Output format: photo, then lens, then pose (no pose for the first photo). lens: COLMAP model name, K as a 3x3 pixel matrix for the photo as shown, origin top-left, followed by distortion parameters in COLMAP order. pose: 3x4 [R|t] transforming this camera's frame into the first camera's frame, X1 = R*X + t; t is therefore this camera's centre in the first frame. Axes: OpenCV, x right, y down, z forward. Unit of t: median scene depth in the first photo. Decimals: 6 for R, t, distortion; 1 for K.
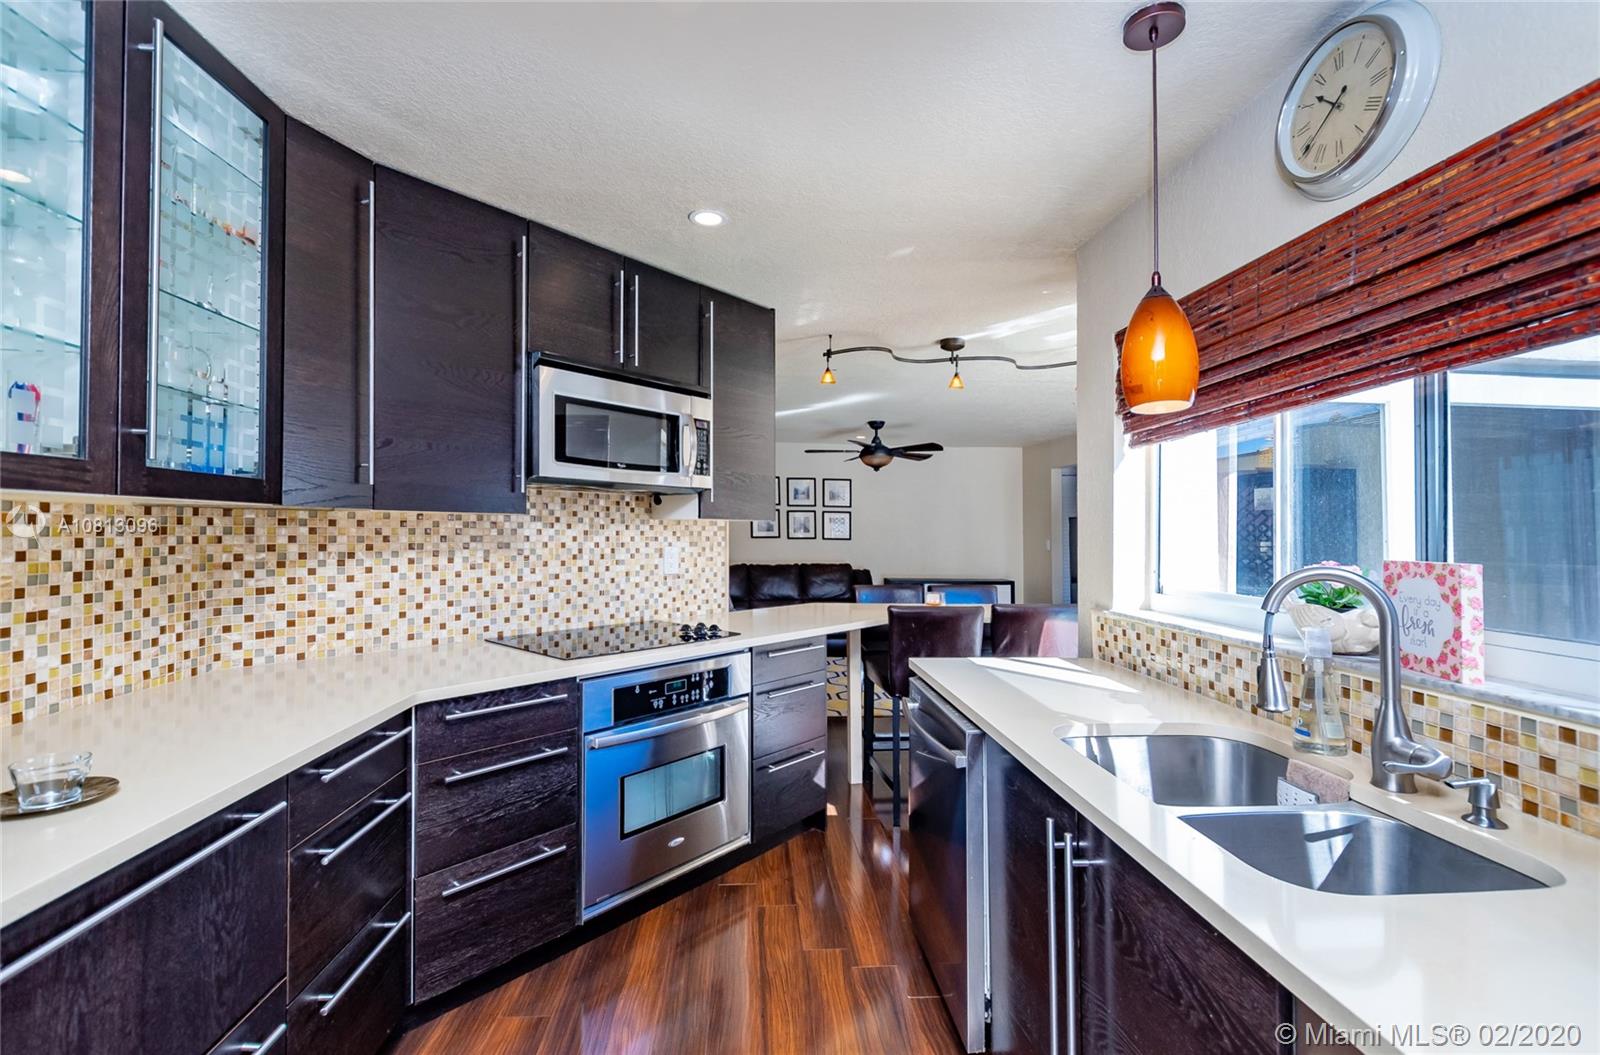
lens RADIAL K [[690.6, 0, 800.0], [0, 690.6, 521.9], [0, 0, 1]] dist [-0.000382, -0.000010]
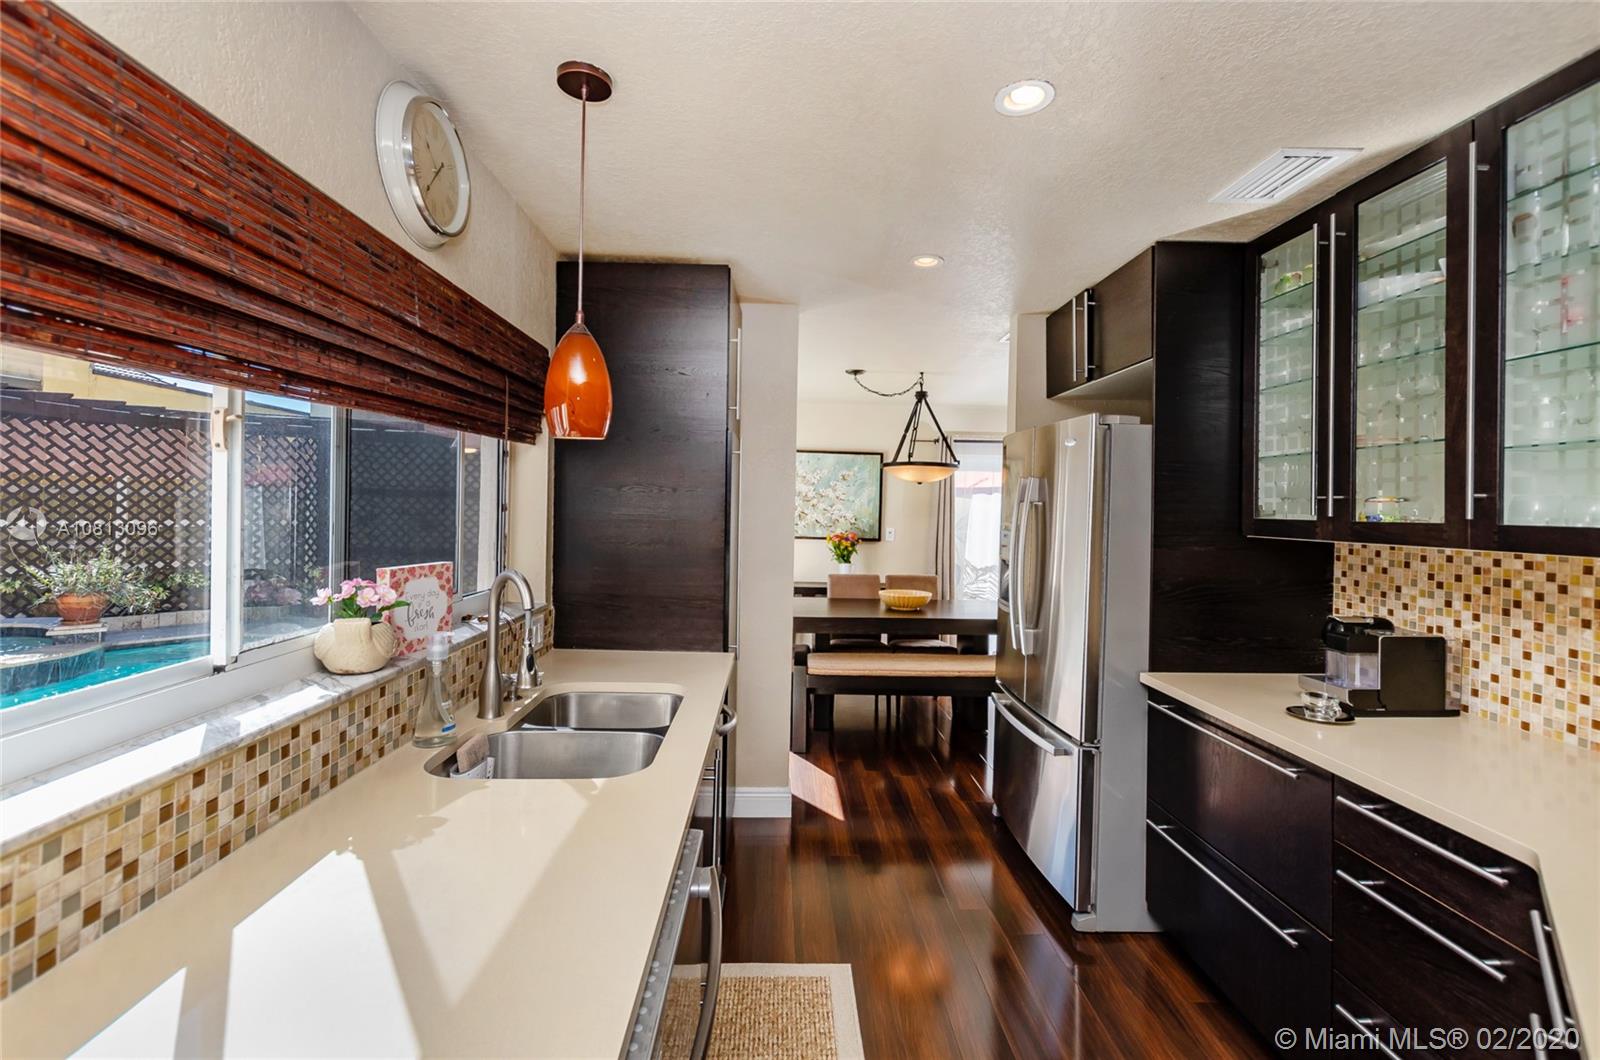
lens RADIAL K [[690.6, 0, 794.9], [0, 690.6, 512.7], [0, 0, 1]] dist [-0.000382, -0.000010]
pose [[-0.997750, -0.013533, 0.065658, 0.078669], [-0.013447, 0.999908, 0.001749, -0.035457], [-0.065675, 0.000862, -0.997841, 1.514126]]
